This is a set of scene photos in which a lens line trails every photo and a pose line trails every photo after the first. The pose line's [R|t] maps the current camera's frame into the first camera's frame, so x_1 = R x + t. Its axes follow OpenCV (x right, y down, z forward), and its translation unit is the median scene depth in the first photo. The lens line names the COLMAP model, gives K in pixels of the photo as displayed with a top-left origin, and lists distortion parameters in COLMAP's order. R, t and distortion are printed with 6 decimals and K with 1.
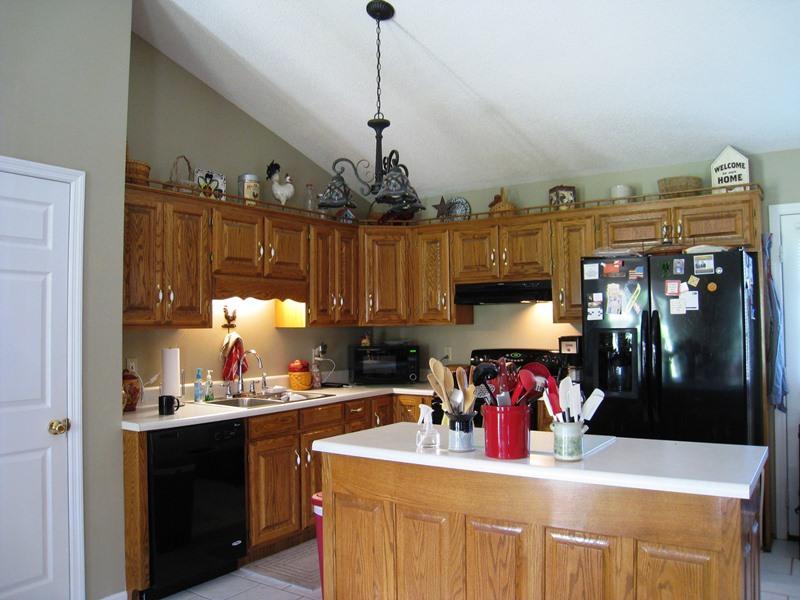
lens RADIAL K [[648.0, 0, 412.5], [0, 648.0, 298.0], [0, 0, 1]] dist [-0.160869, 0.095518]
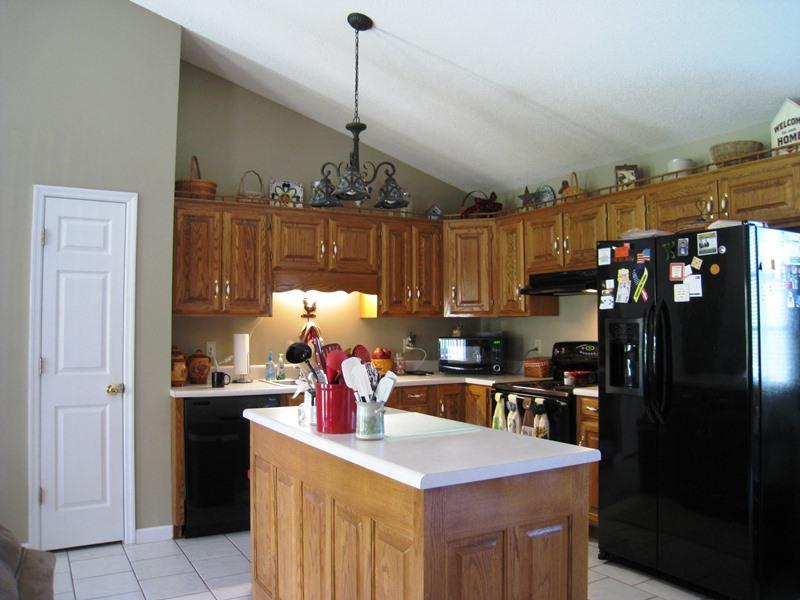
lens RADIAL K [[648.0, 0, 412.5], [0, 648.0, 298.0], [0, 0, 1]] dist [-0.160869, 0.095518]
pose [[0.903244, -0.008831, -0.429036, 0.407580], [0.010296, 0.999946, 0.001093, 0.013948], [0.429003, -0.005405, 0.903287, 0.050299]]
